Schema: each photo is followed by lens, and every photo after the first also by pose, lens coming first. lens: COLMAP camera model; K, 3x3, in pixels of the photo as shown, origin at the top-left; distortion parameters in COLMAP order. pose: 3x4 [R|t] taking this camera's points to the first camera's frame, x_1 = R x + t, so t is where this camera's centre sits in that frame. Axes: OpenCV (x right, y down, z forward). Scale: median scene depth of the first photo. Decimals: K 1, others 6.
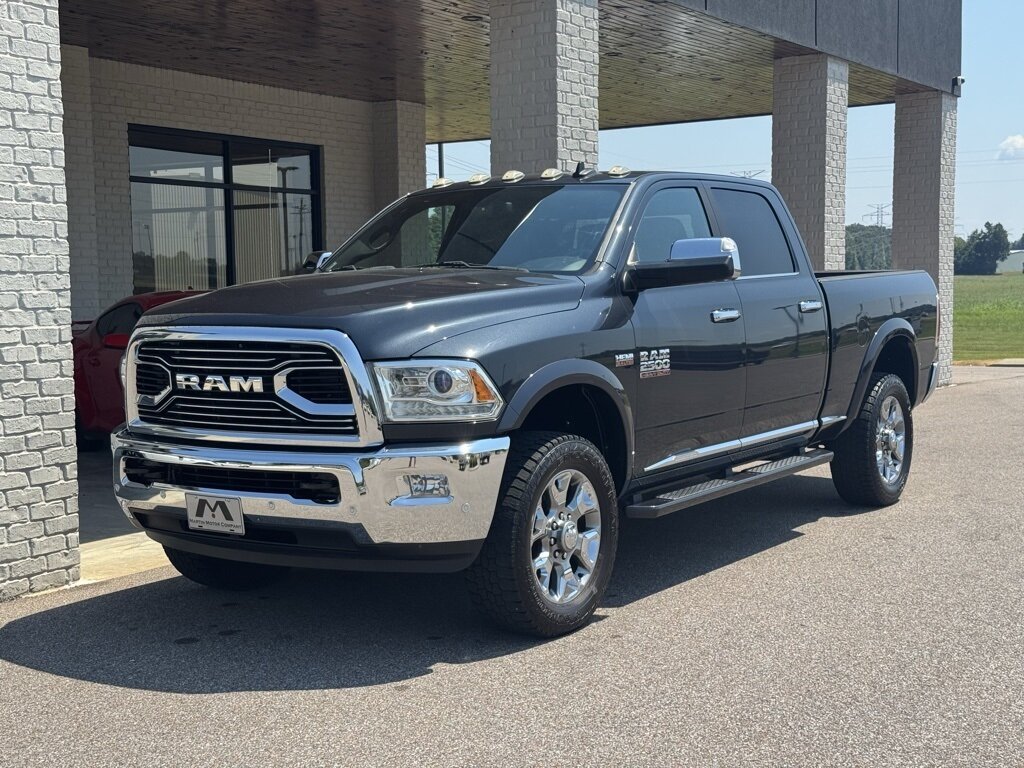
lens RADIAL K [[1414.4, 0, 514.6], [0, 1414.4, 380.9], [0, 0, 1]] dist [0.204489, -0.455766]
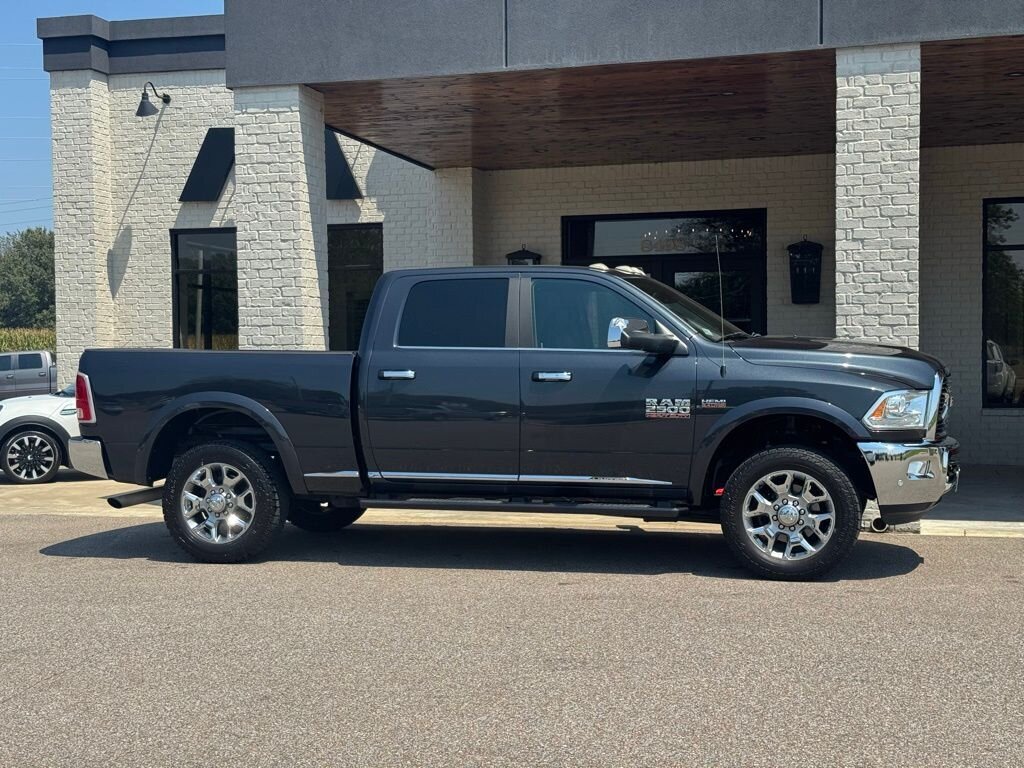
lens RADIAL K [[1421.0, 0, 507.6], [0, 1421.0, 381.1], [0, 0, 1]] dist [0.191838, -0.394083]
pose [[0.310407, 0.028325, -0.950182, 1.460228], [-0.060296, 0.998130, 0.010057, -0.062748], [0.948690, 0.054170, 0.311534, 0.685279]]
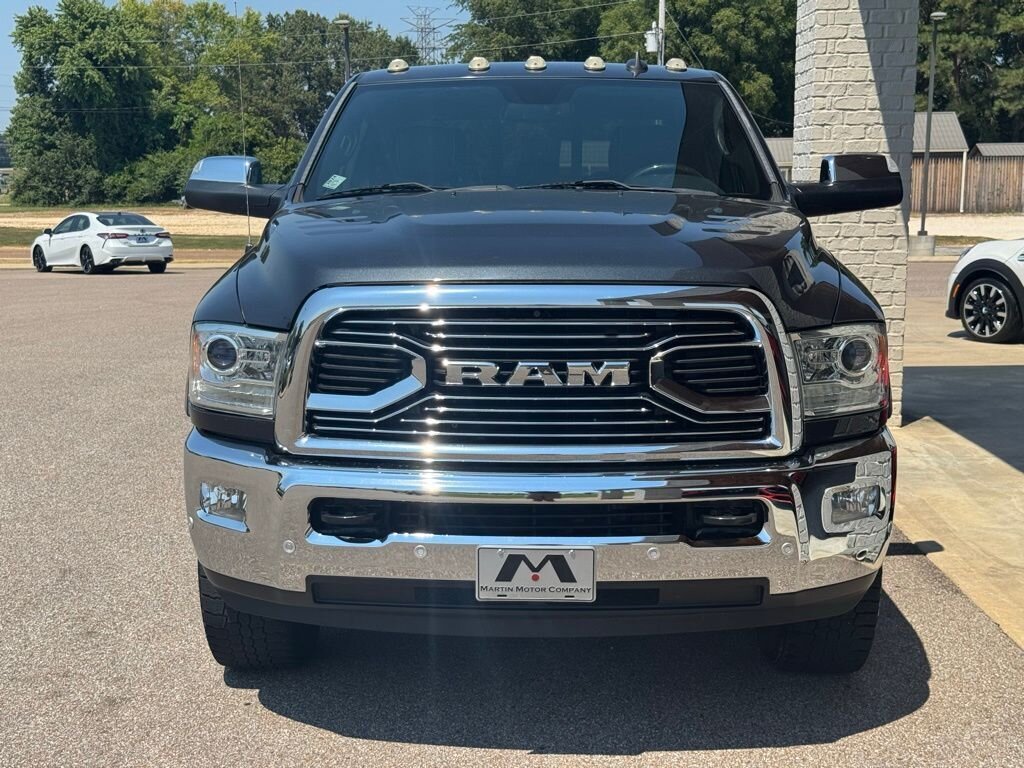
lens RADIAL K [[1422.6, 0, 510.6], [0, 1422.6, 386.8], [0, 0, 1]] dist [0.193122, -0.412262]
pose [[-0.841434, 0.094812, -0.531976, 0.588145], [-0.023401, 0.977169, 0.211171, -0.158619], [0.539853, 0.190135, -0.820005, 1.913293]]
